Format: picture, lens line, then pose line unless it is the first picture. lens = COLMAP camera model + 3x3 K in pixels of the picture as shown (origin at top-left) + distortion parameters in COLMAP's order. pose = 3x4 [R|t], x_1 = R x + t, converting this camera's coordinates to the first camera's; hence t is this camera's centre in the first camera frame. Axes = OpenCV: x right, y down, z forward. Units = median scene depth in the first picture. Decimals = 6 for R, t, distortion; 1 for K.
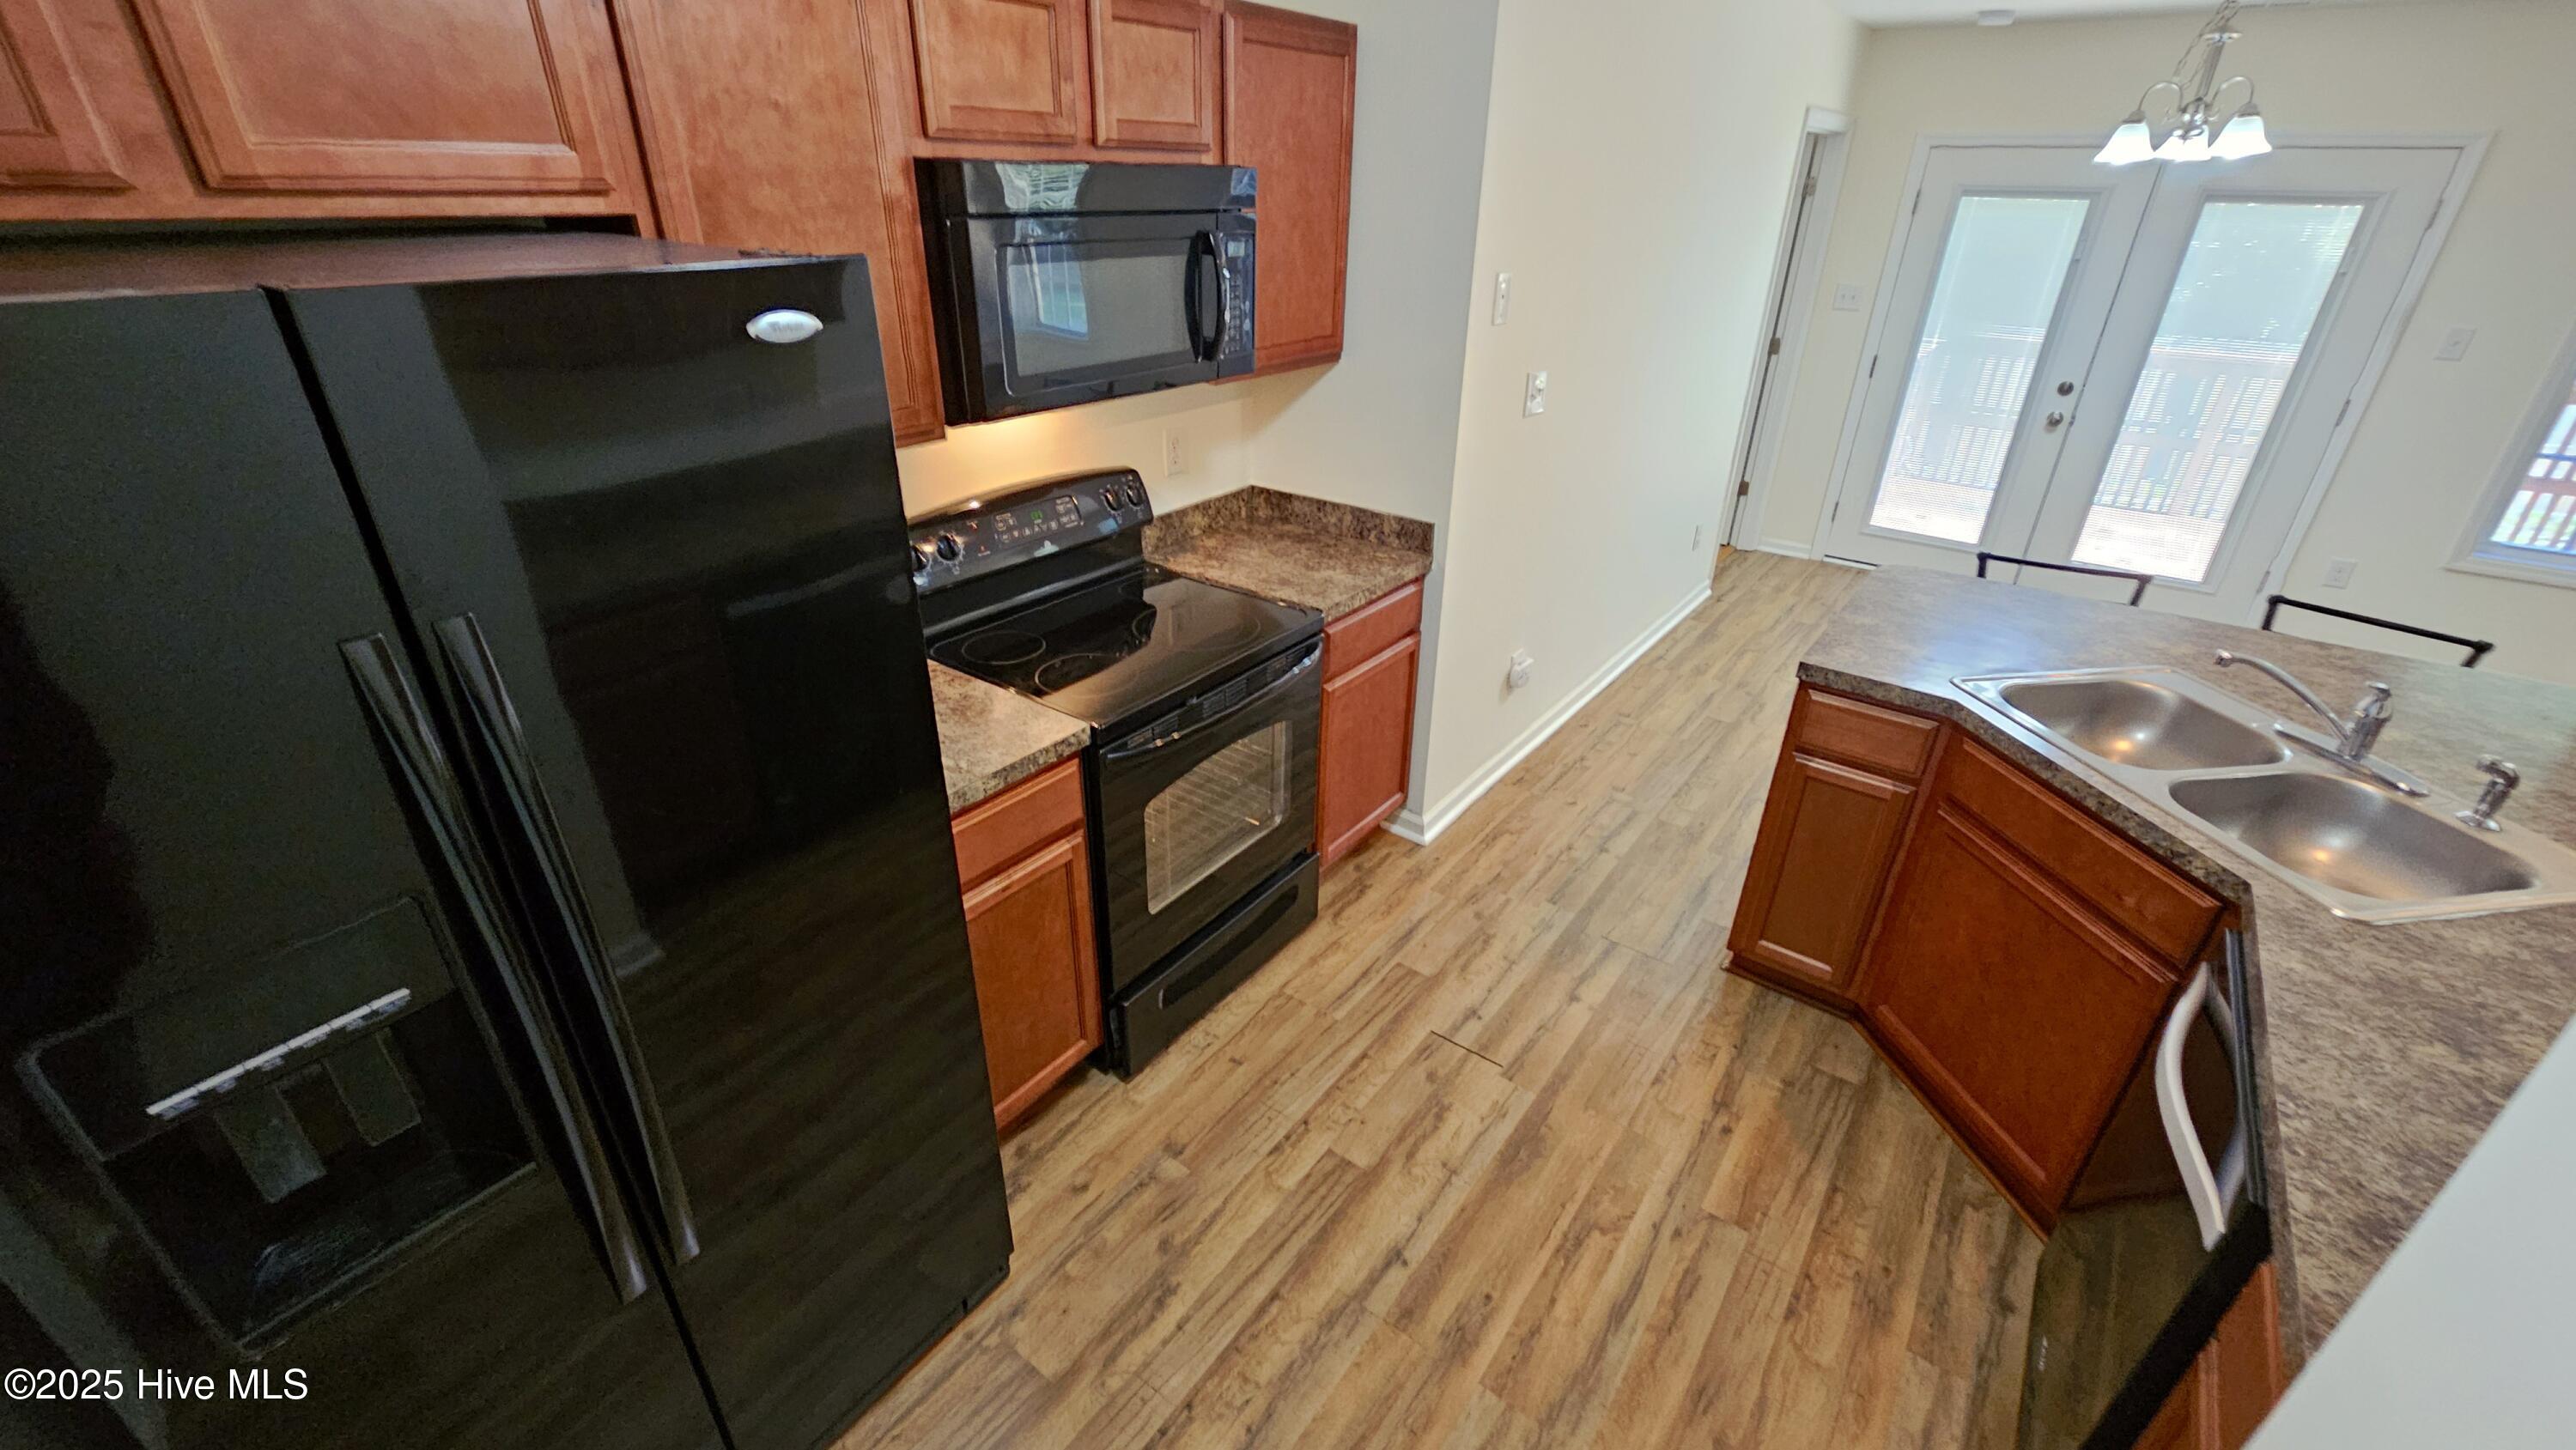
lens RADIAL K [[1056.3, 0, 1302.5], [0, 1056.3, 717.8], [0, 0, 1]] dist [0.002660, -0.001488]
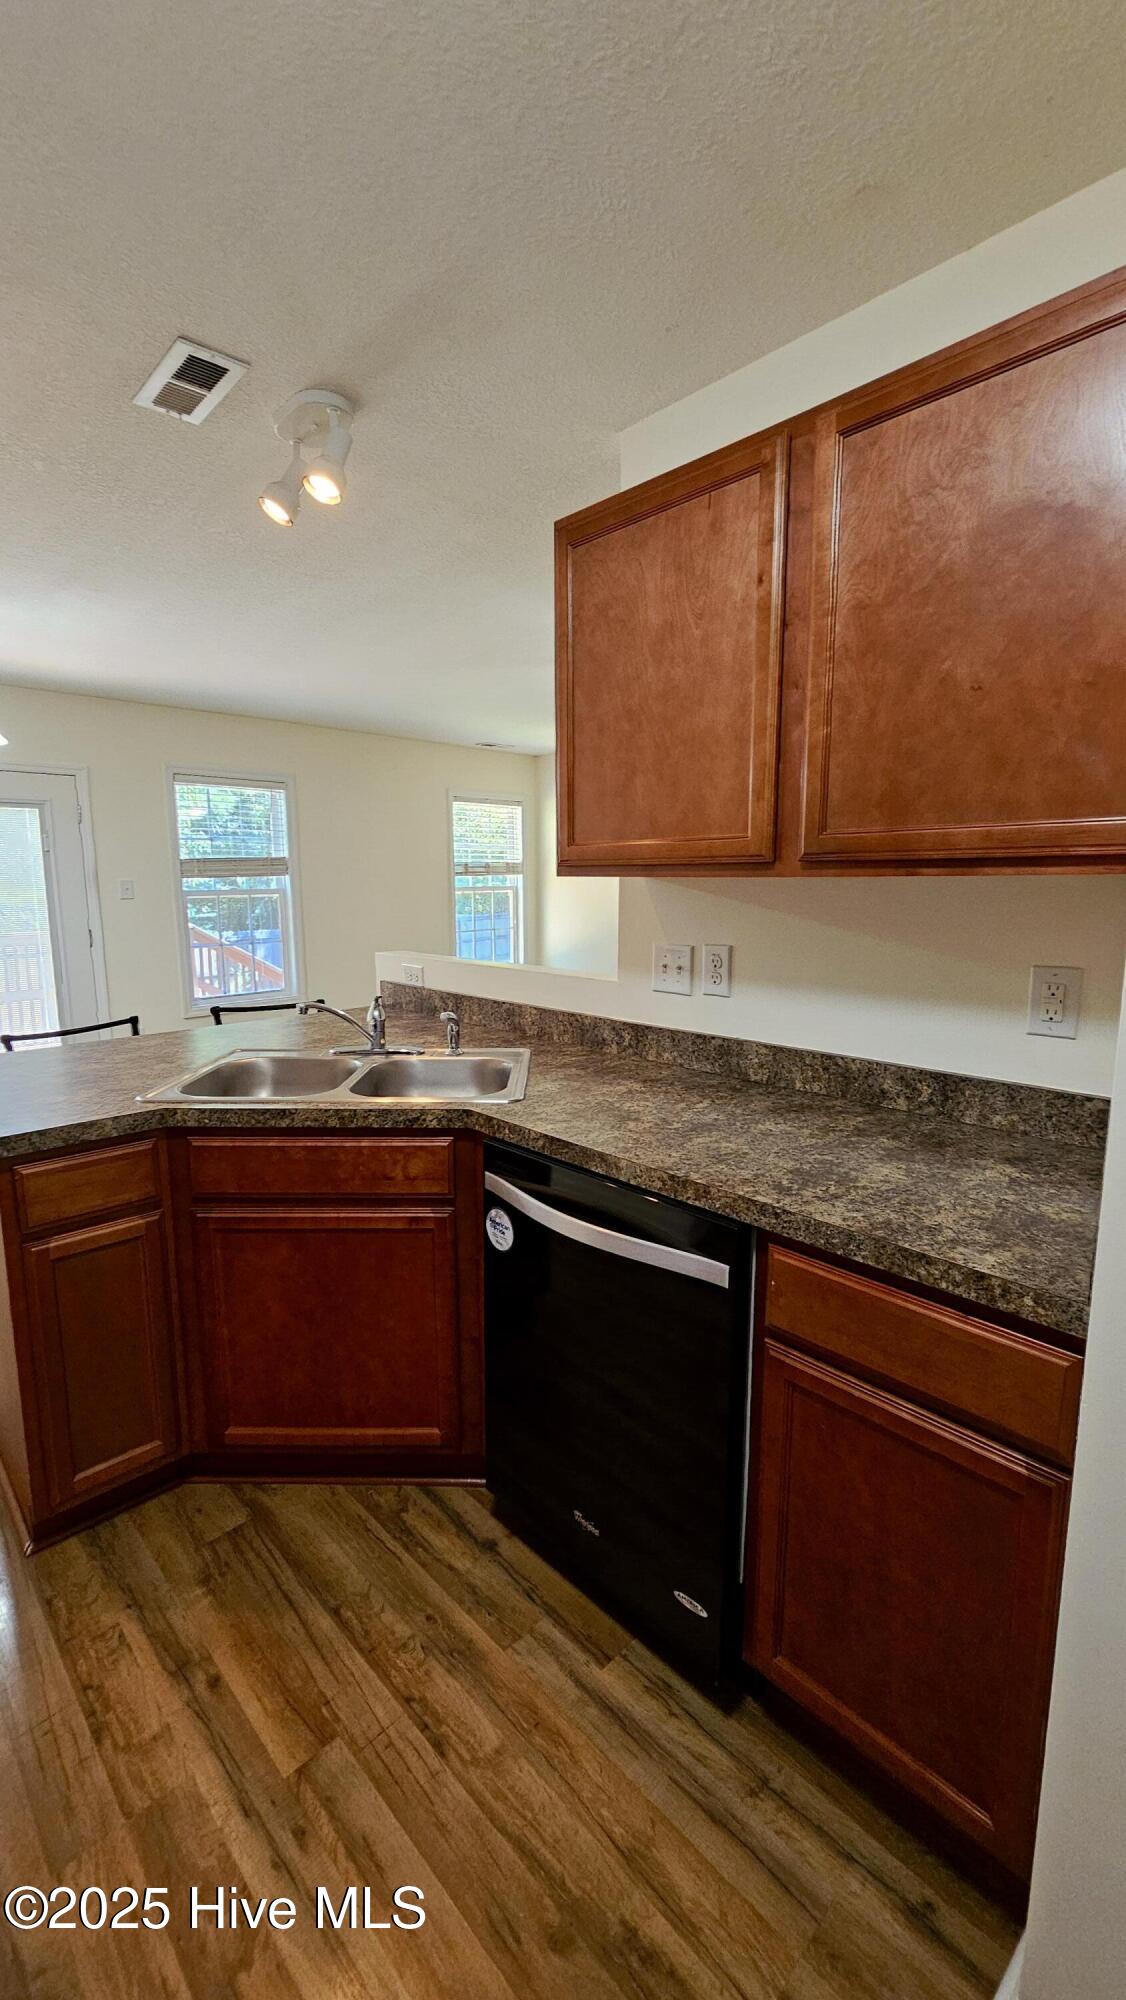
lens RADIAL K [[820.2, 0, 567.7], [0, 820.2, 1014.4], [0, 0, 1]] dist [0.002660, -0.001488]
pose [[0.183843, -0.193243, 0.963773, -0.053935], [0.455637, 0.885539, 0.090642, 0.008852], [-0.870975, 0.422467, 0.250849, 0.425781]]
